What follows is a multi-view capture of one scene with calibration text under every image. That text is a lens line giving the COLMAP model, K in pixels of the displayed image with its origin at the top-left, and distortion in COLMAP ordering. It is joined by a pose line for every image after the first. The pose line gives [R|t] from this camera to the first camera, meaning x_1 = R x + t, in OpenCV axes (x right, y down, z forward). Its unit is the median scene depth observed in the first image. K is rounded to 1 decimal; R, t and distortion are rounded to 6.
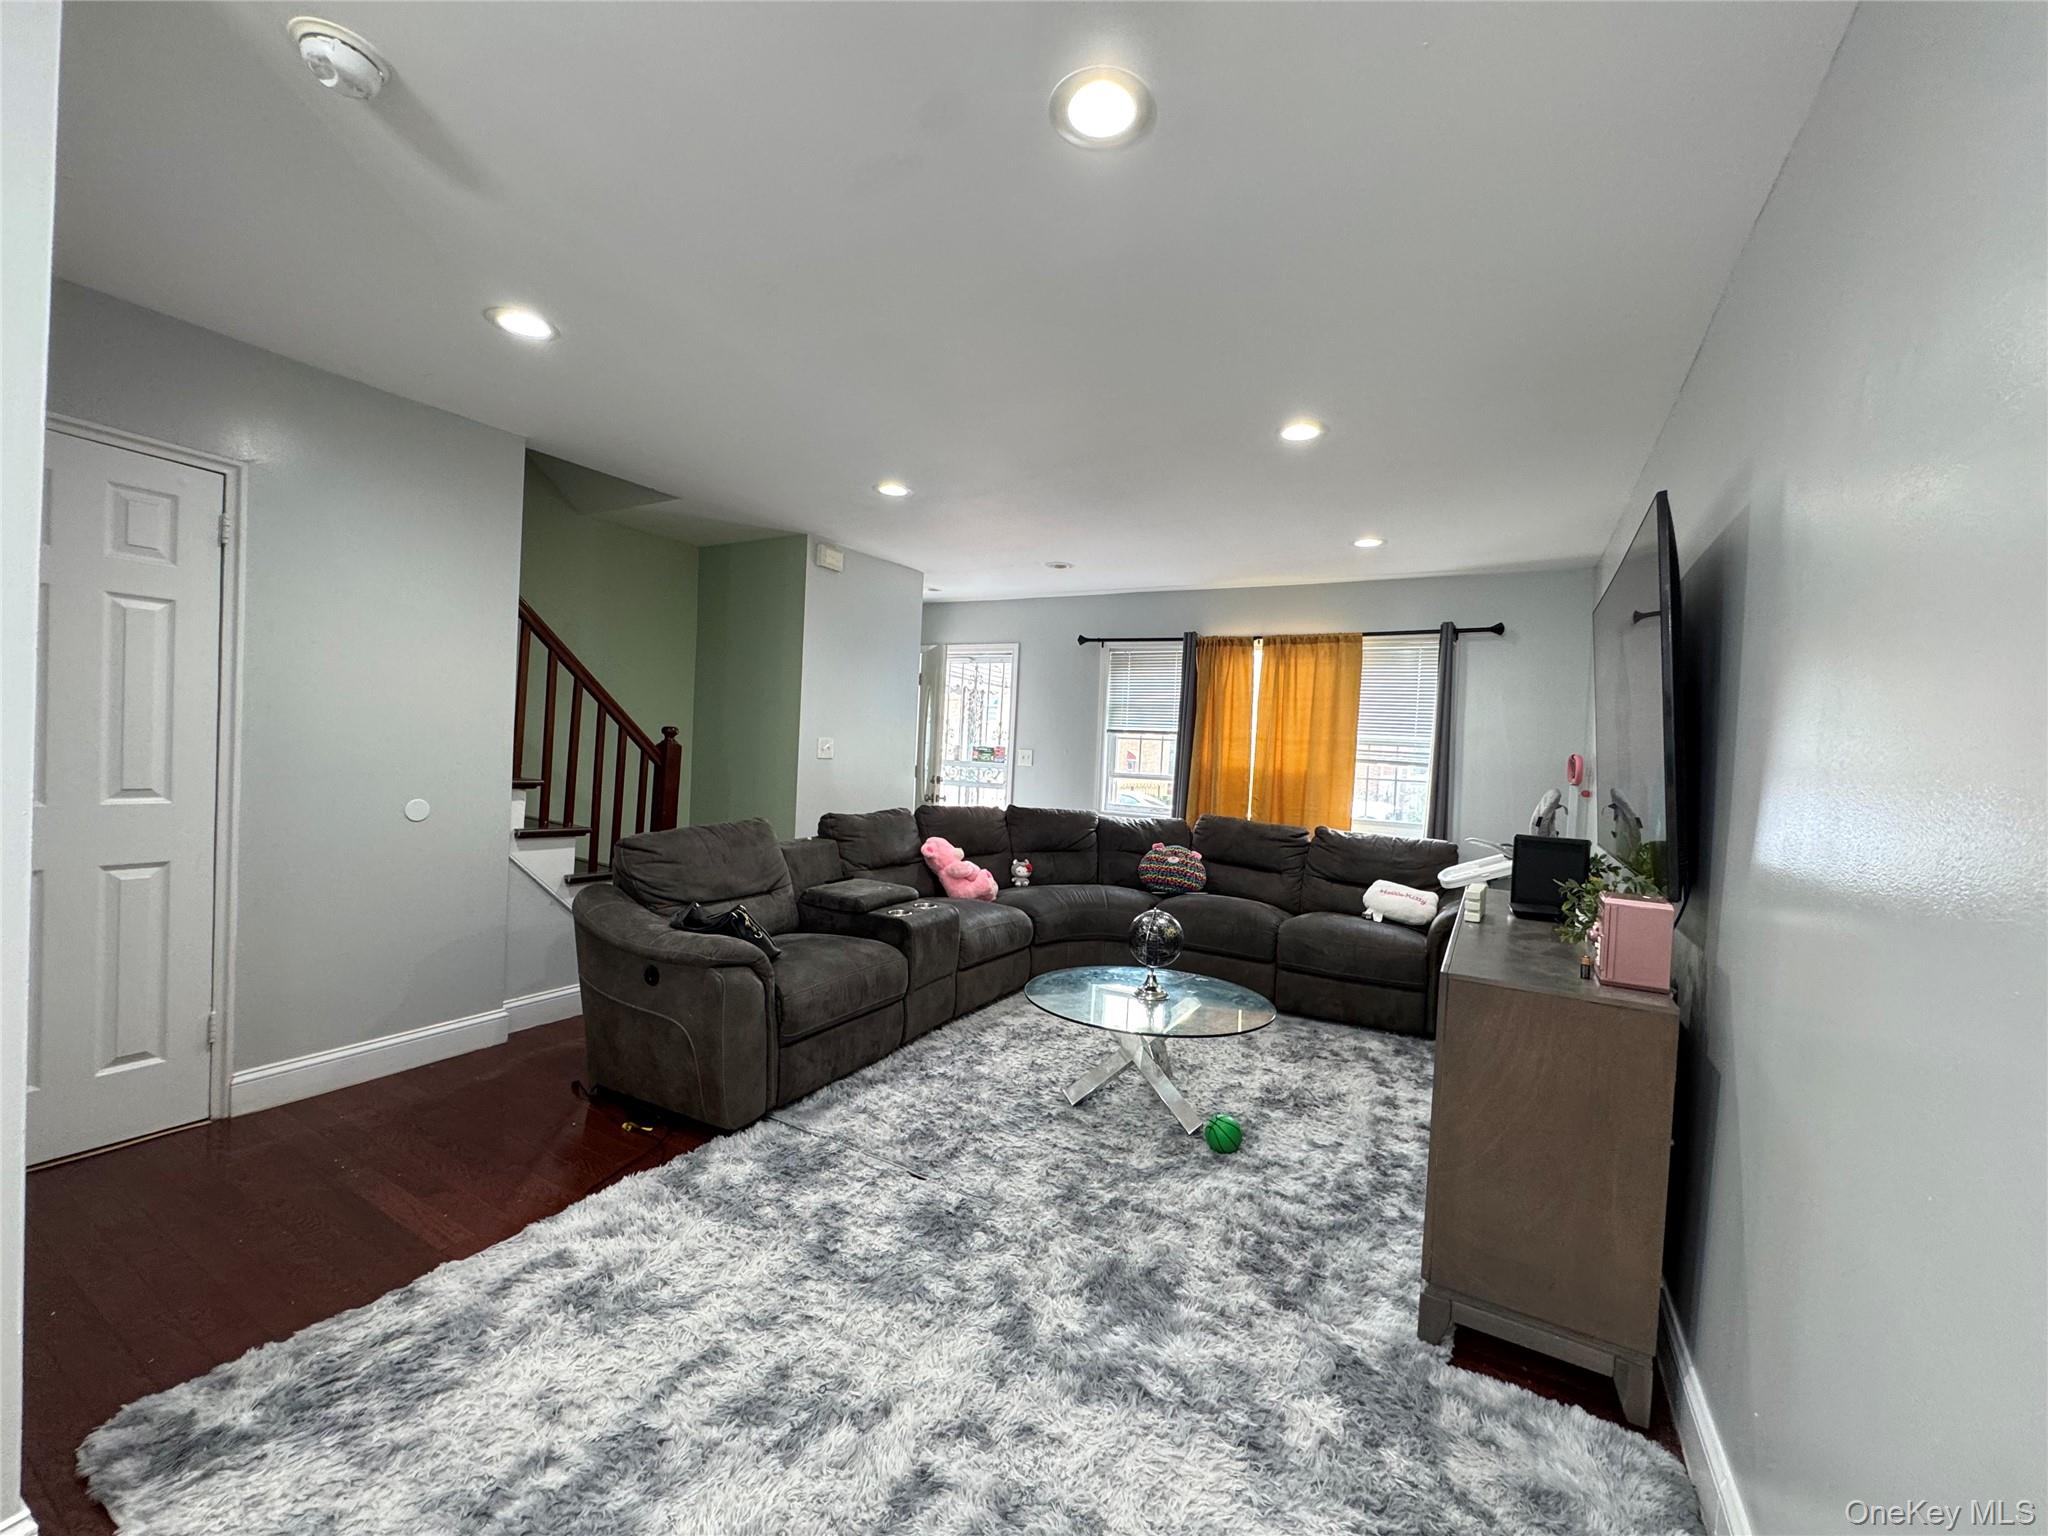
lens RADIAL K [[818.7, 0, 1029.6], [0, 818.7, 768.2], [0, 0, 1]] dist [0.001022, -0.000935]
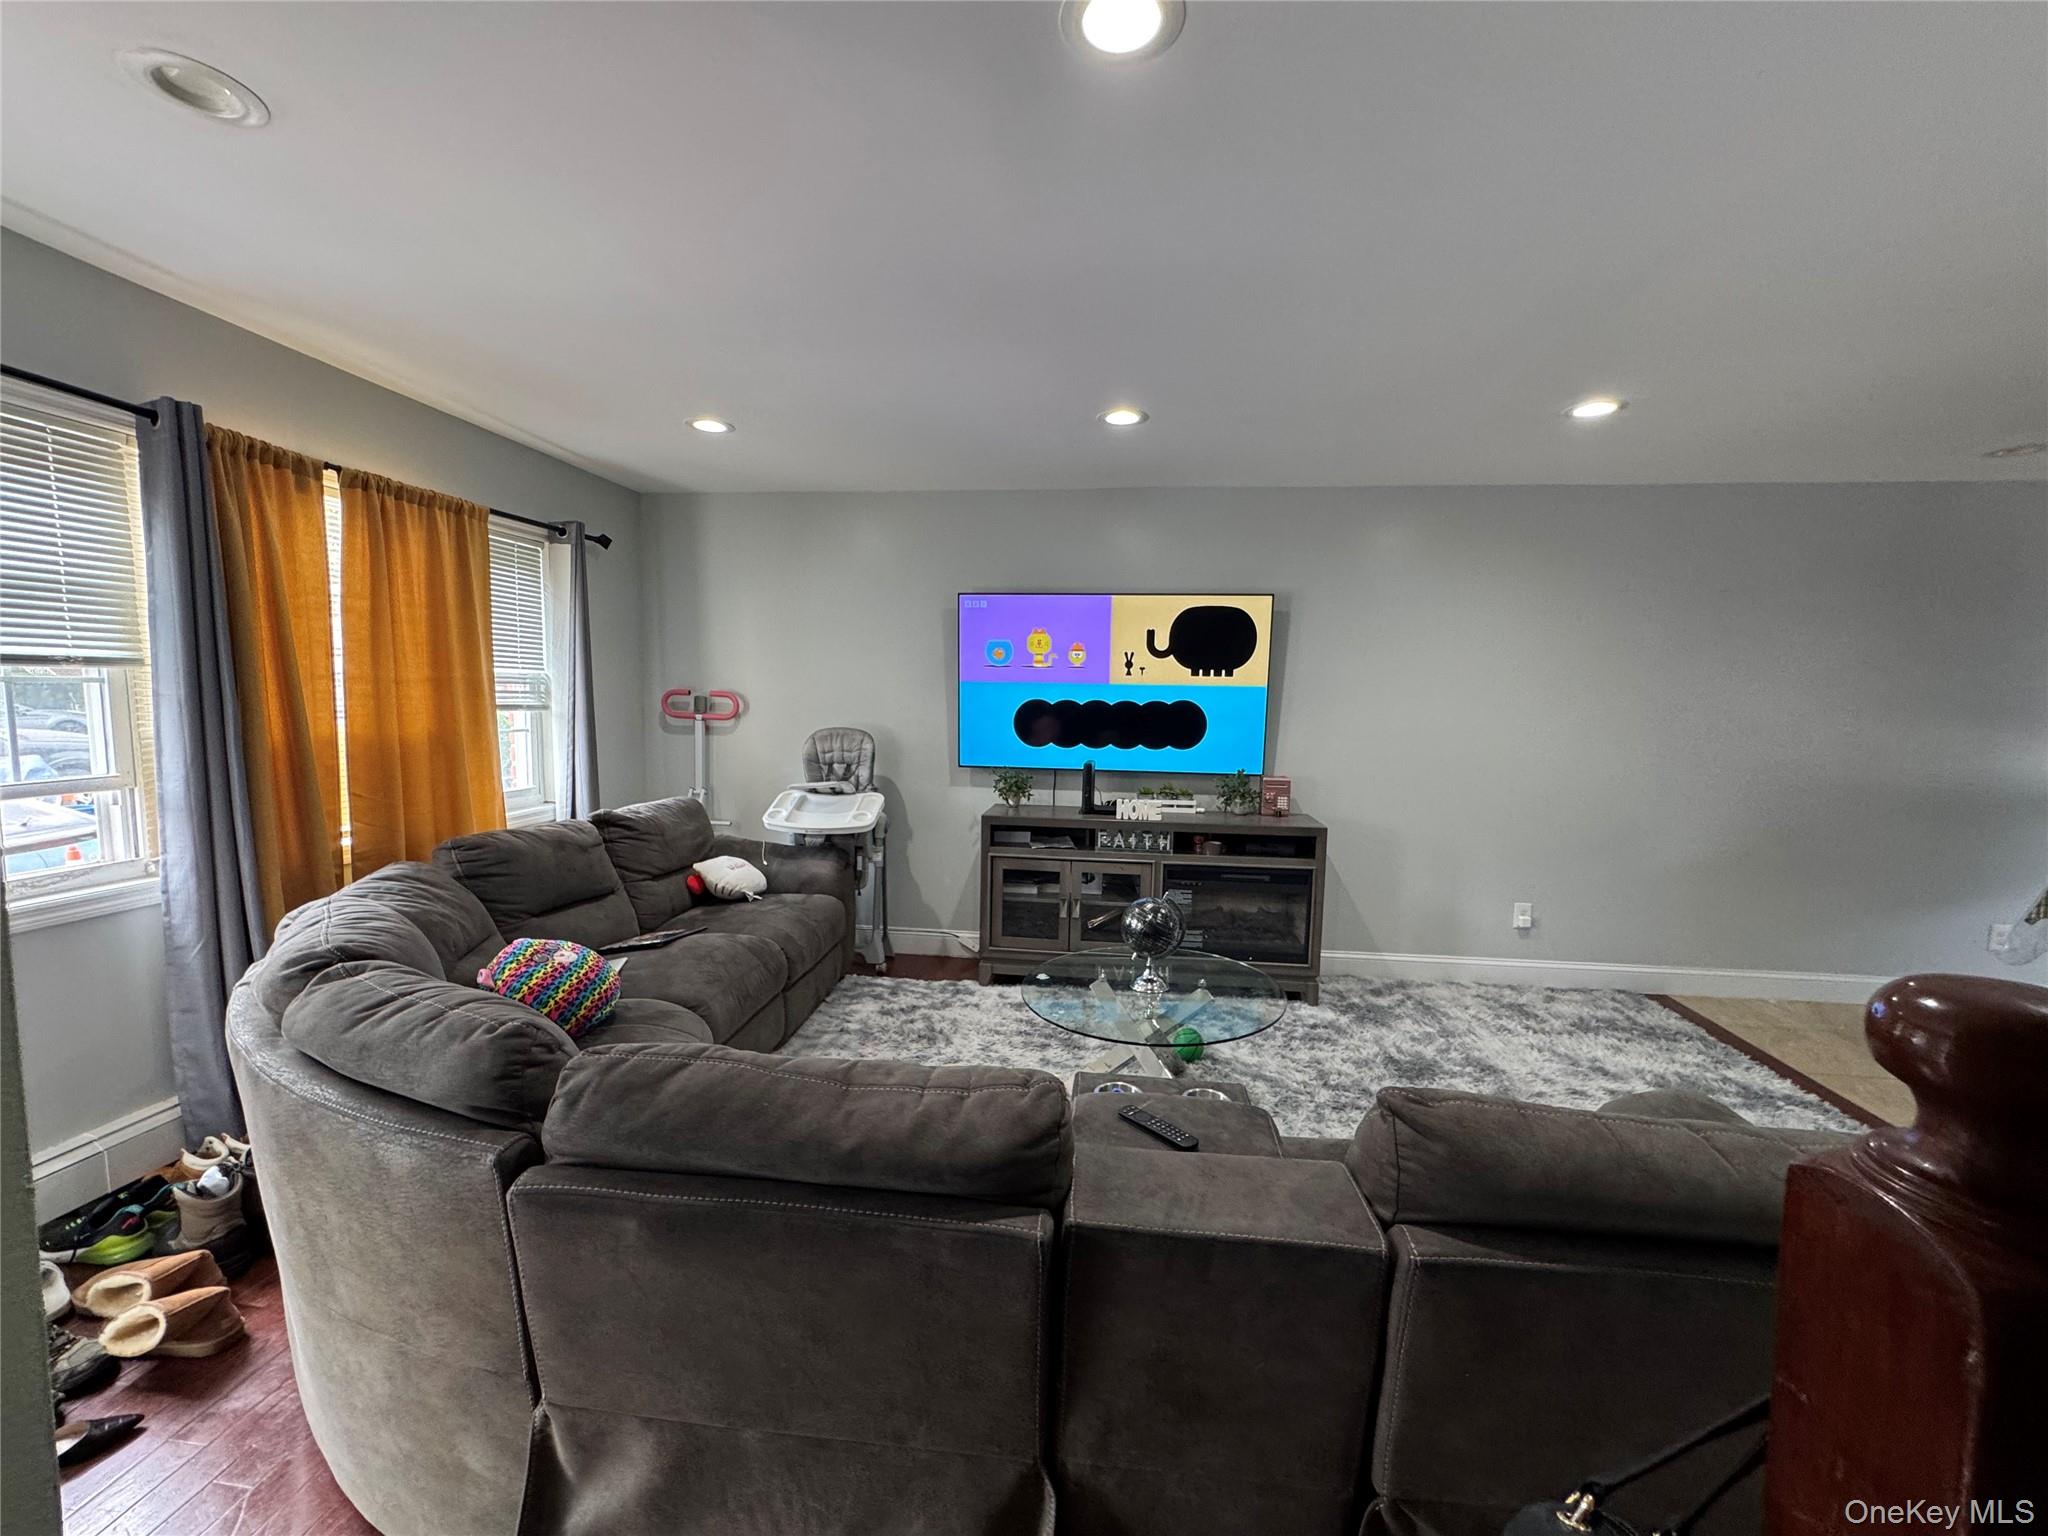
lens RADIAL K [[818.7, 0, 1022.5], [0, 818.7, 773.0], [0, 0, 1]] dist [0.001022, -0.000935]
pose [[-0.385589, -0.146293, 0.910999, -0.578917], [-0.016425, 0.988282, 0.151752, -0.102857], [-0.922524, 0.043551, -0.383473, 1.376742]]
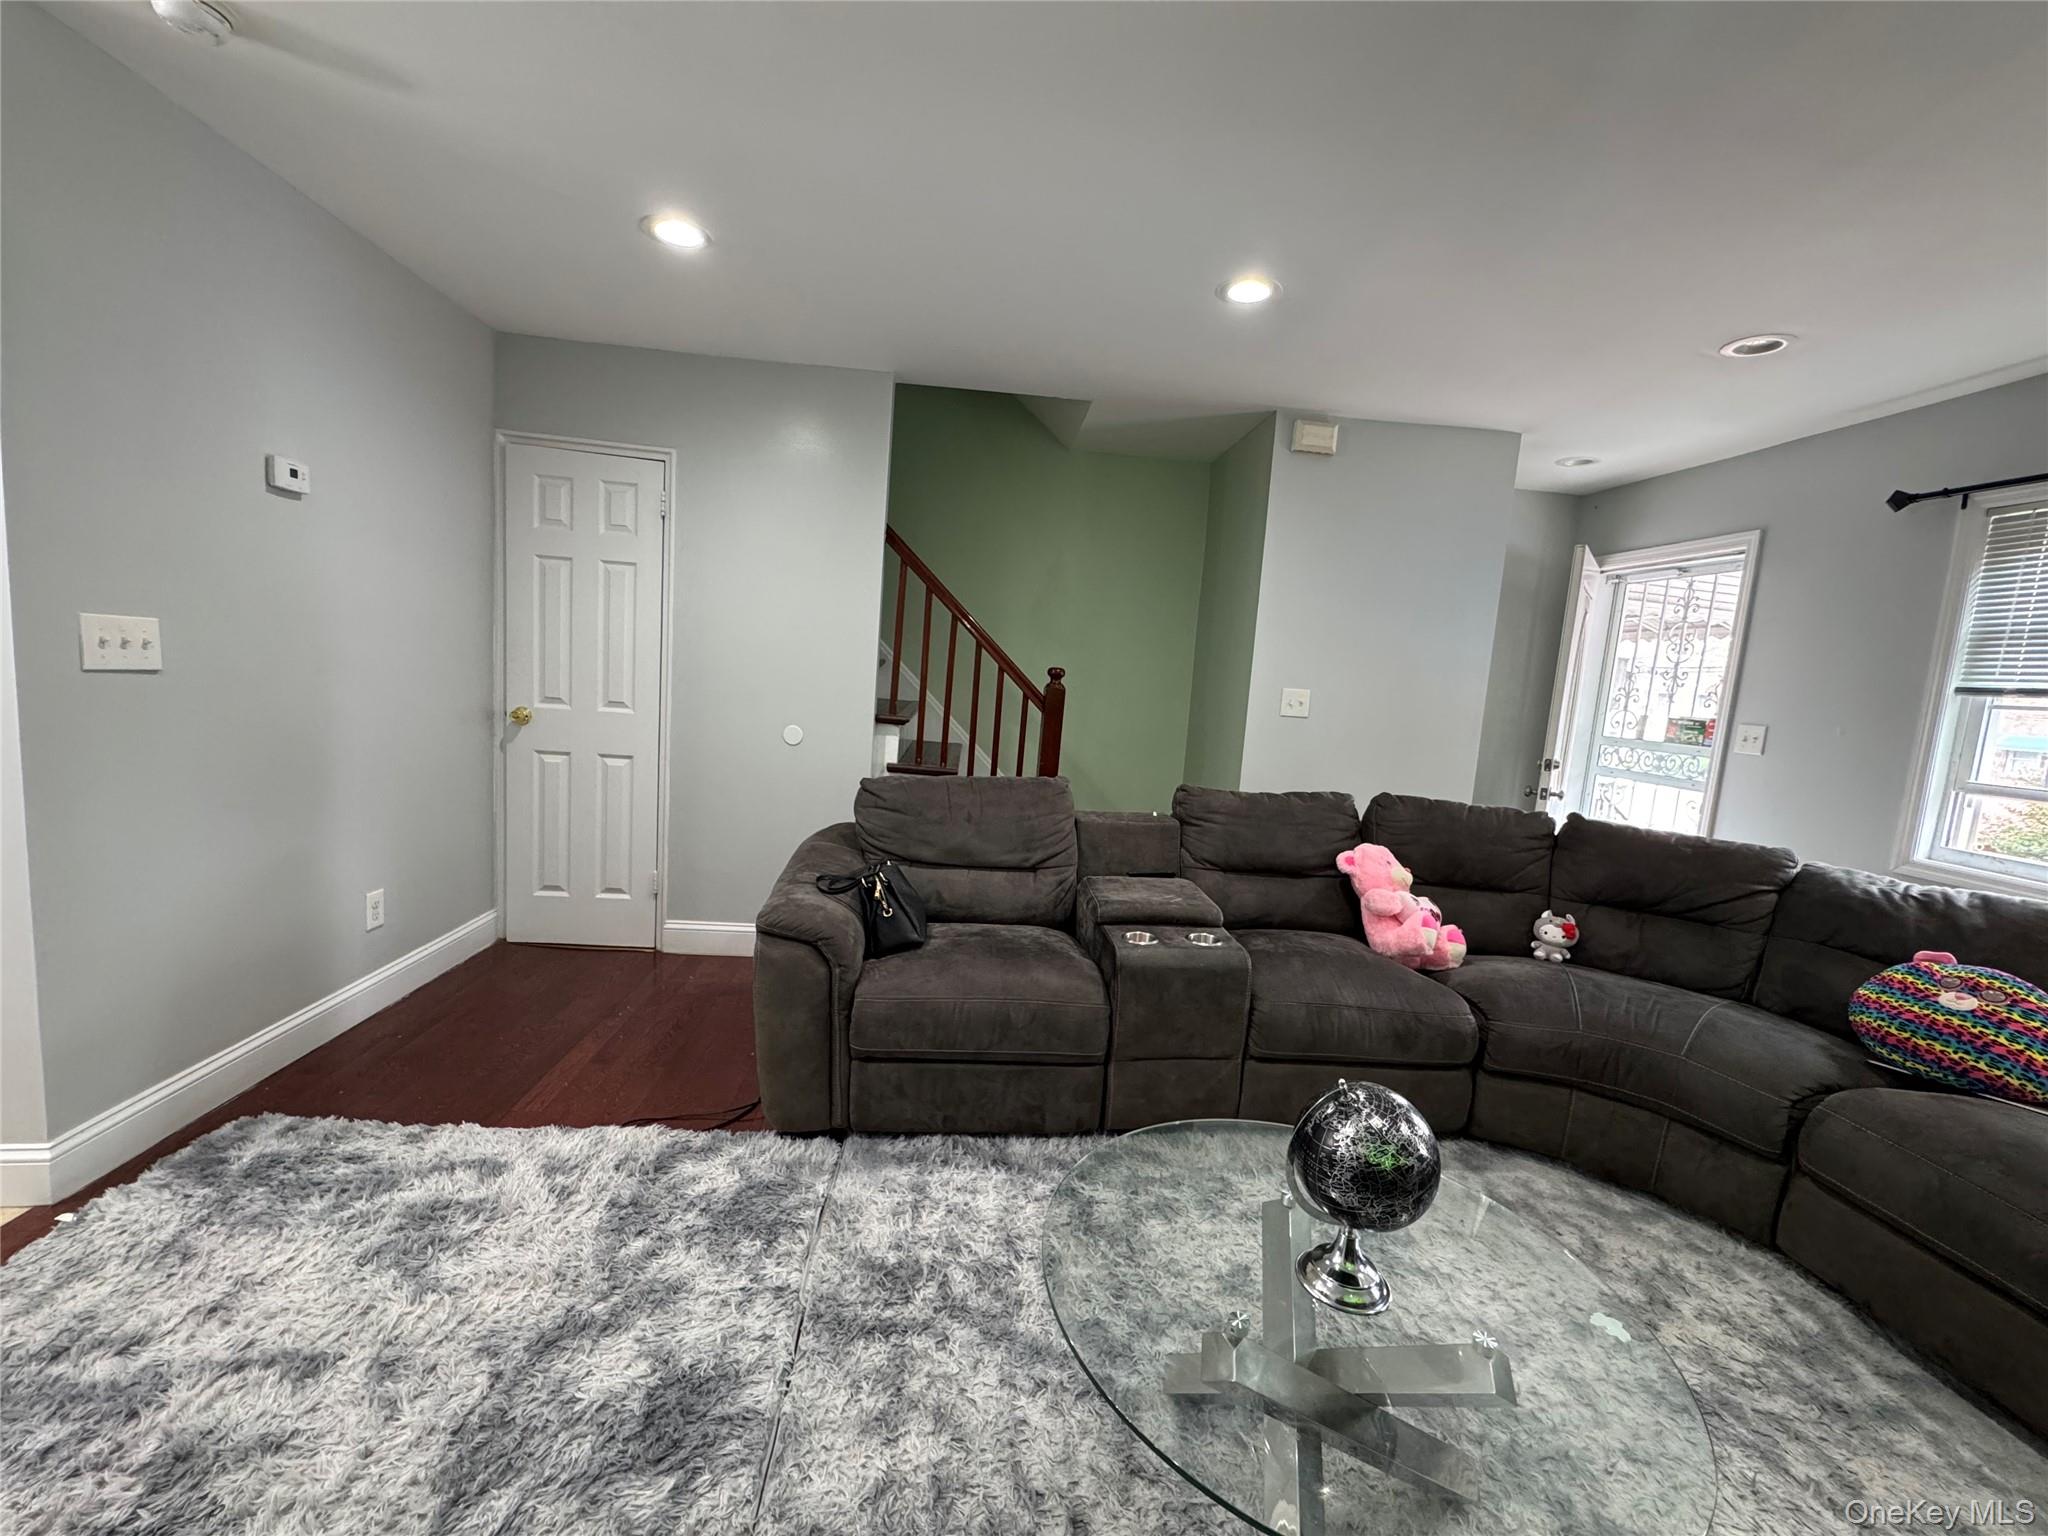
lens RADIAL K [[818.7, 0, 1019.7], [0, 818.7, 769.3], [0, 0, 1]] dist [0.001022, -0.000935]
pose [[0.563582, 0.090641, -0.821072, 0.342127], [-0.063433, 0.995776, 0.066387, 0.002737], [0.823621, 0.014668, 0.566951, 0.578011]]
